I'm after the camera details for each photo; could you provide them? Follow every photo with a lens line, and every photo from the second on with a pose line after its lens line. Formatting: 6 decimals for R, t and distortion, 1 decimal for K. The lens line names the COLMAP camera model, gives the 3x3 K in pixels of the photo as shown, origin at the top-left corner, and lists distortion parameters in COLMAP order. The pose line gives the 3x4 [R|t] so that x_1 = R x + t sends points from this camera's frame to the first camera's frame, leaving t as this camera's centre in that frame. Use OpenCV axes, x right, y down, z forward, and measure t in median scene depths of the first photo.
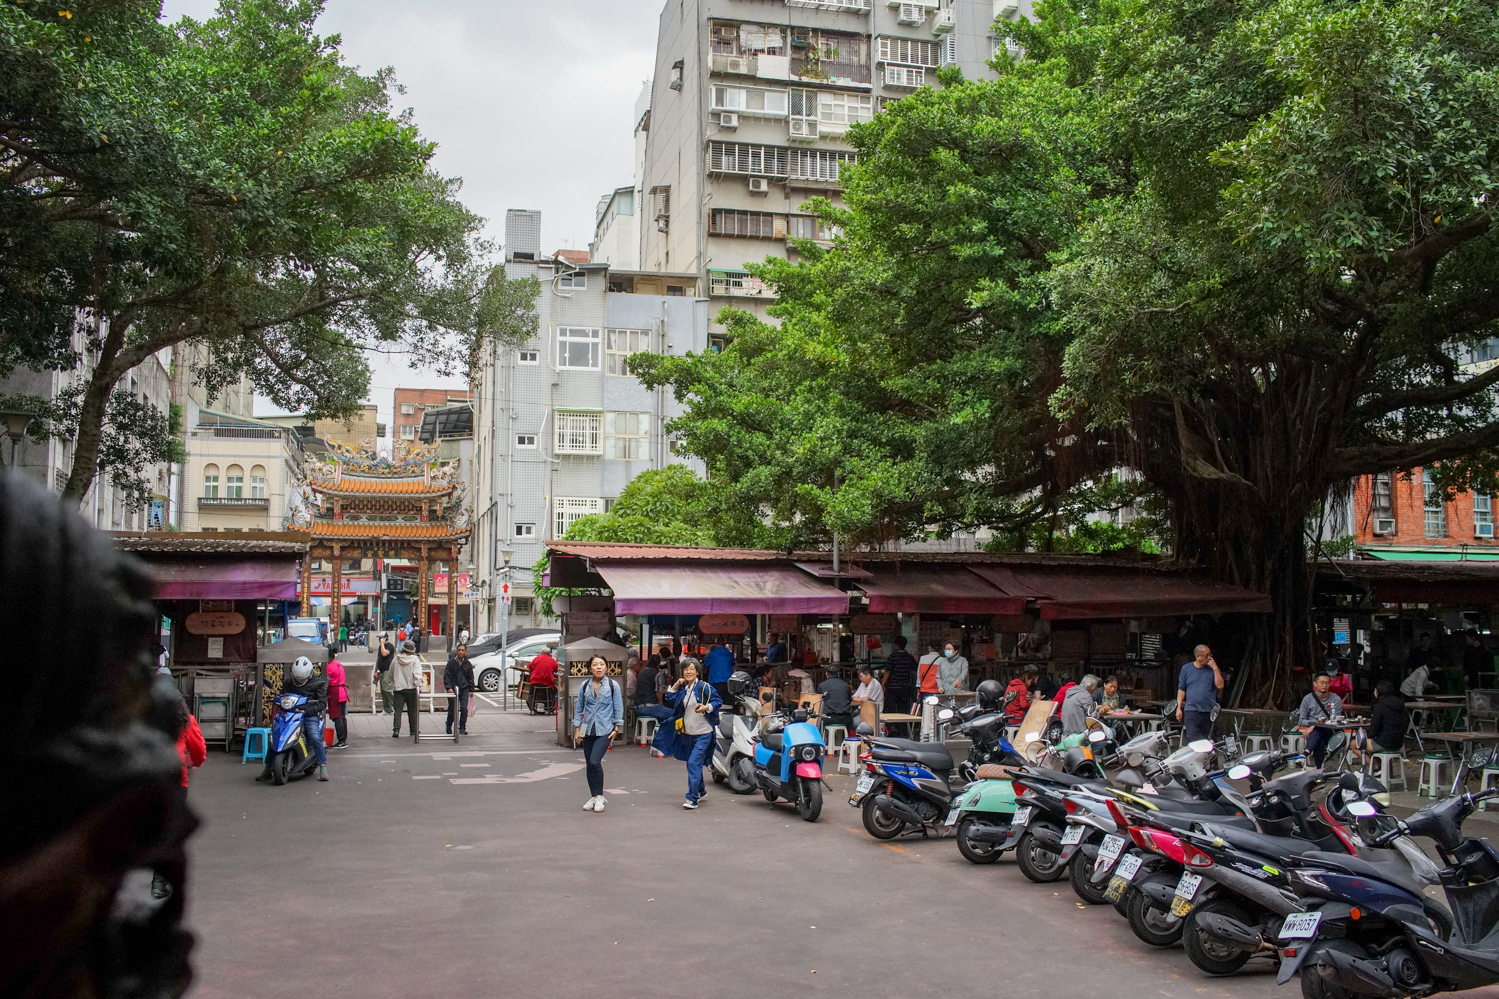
lens RADIAL K [[1534.8, 0, 749.5], [0, 1534.8, 499.5], [0, 0, 1]] dist [-0.268390, -0.000047]
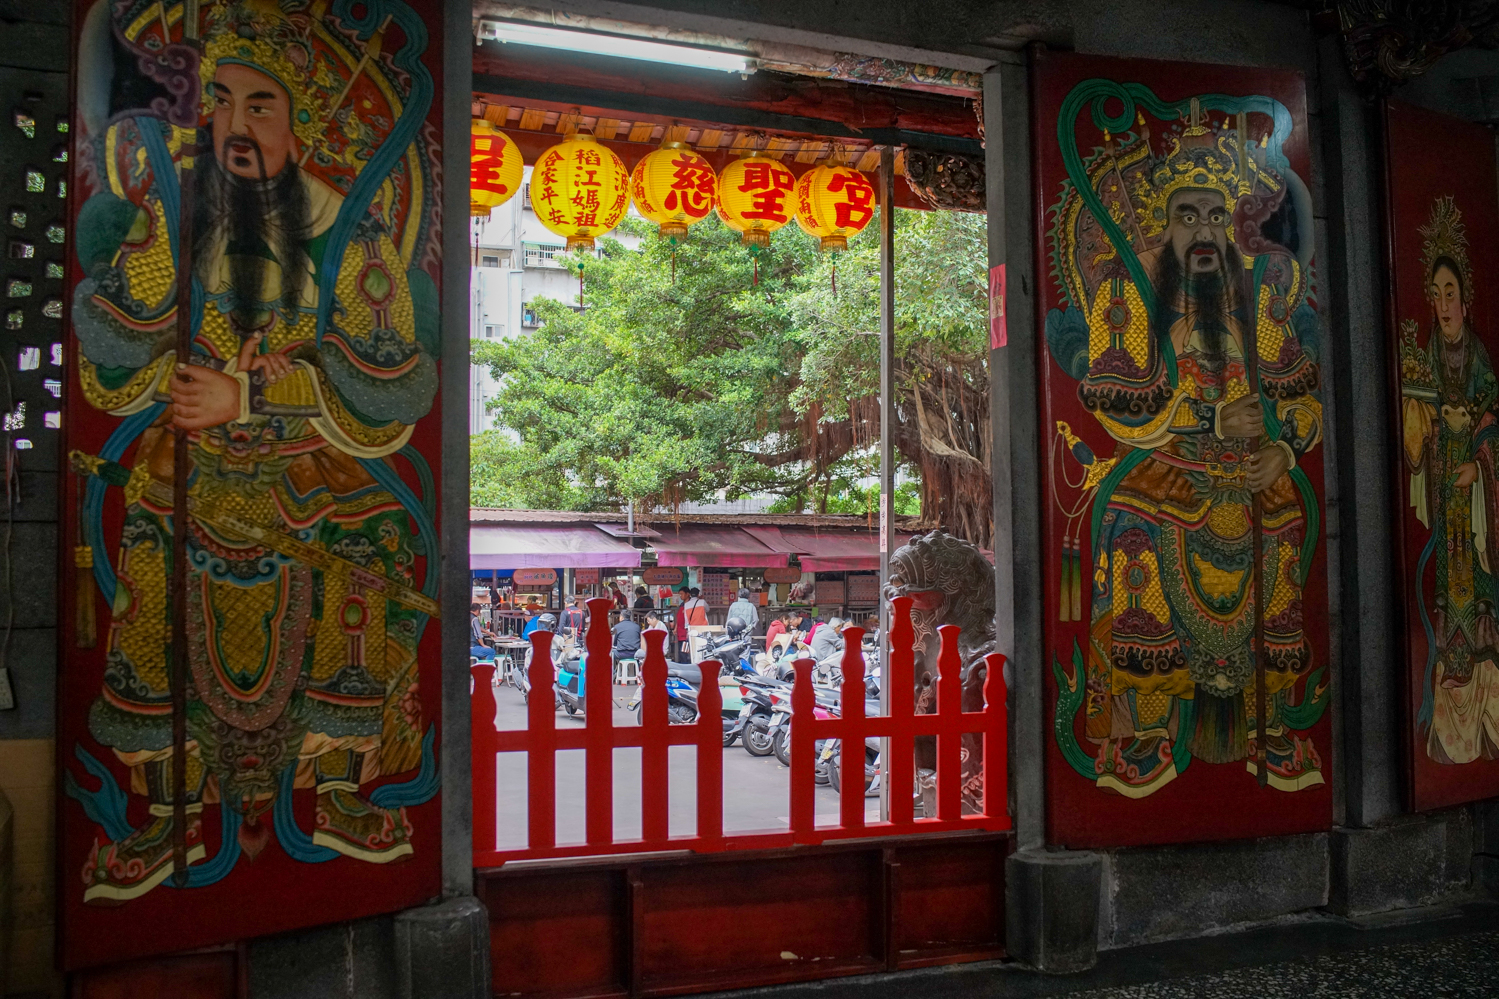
lens RADIAL K [[1474.2, 0, 749.5], [0, 1474.2, 499.5], [0, 0, 1]] dist [-0.089398, 0.002550]
pose [[0.992068, -0.000871, 0.125700, 0.004697], [-0.002578, 0.999625, 0.027273, -0.008693], [-0.125677, -0.027381, 0.991693, -0.133862]]
